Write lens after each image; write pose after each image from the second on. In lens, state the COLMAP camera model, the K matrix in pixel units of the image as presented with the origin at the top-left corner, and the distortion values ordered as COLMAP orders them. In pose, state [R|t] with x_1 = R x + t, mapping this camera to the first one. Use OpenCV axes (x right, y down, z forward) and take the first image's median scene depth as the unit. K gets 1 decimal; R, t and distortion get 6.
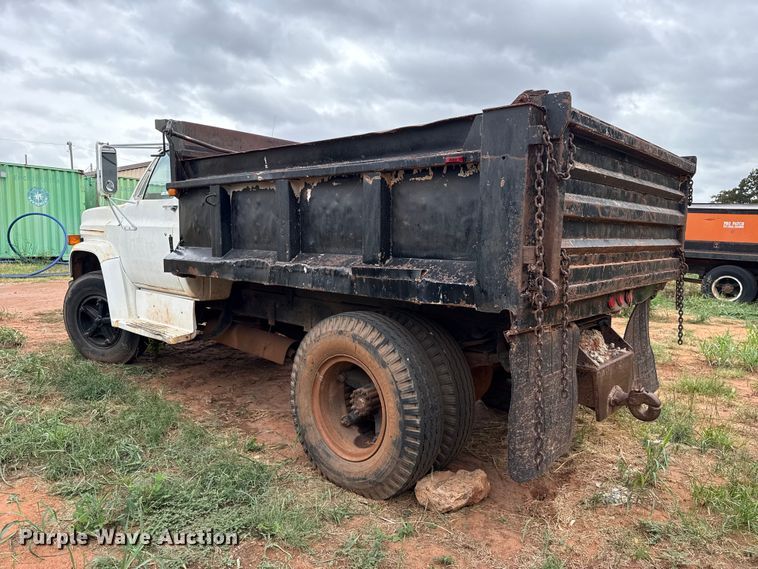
lens RADIAL K [[539.5, 0, 379.0], [0, 539.5, 284.5], [0, 0, 1]] dist [0.073361, -0.063849]
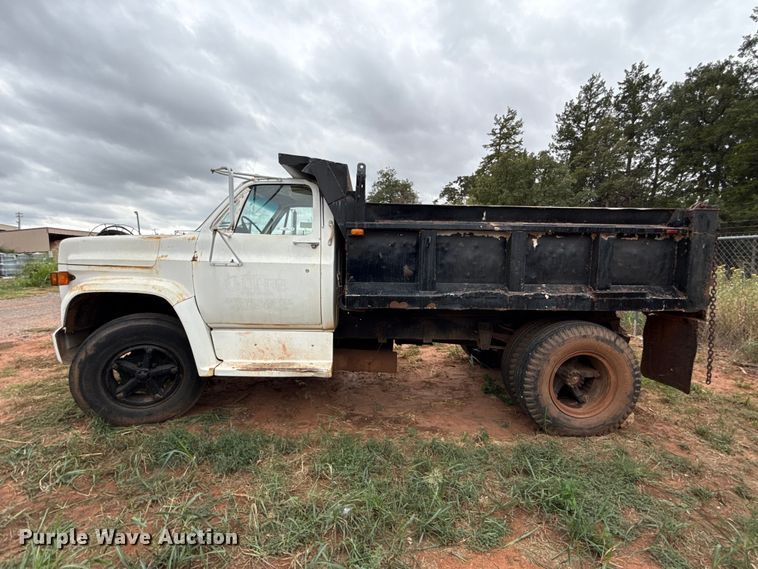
lens RADIAL K [[363.6, 0, 379.0], [0, 363.6, 284.5], [0, 0, 1]] dist [0.002375, -0.000186]
pose [[0.717336, -0.066368, 0.693560, -1.127413], [0.062171, 0.997579, 0.031157, -0.118106], [-0.693948, 0.020769, 0.719725, 0.631599]]
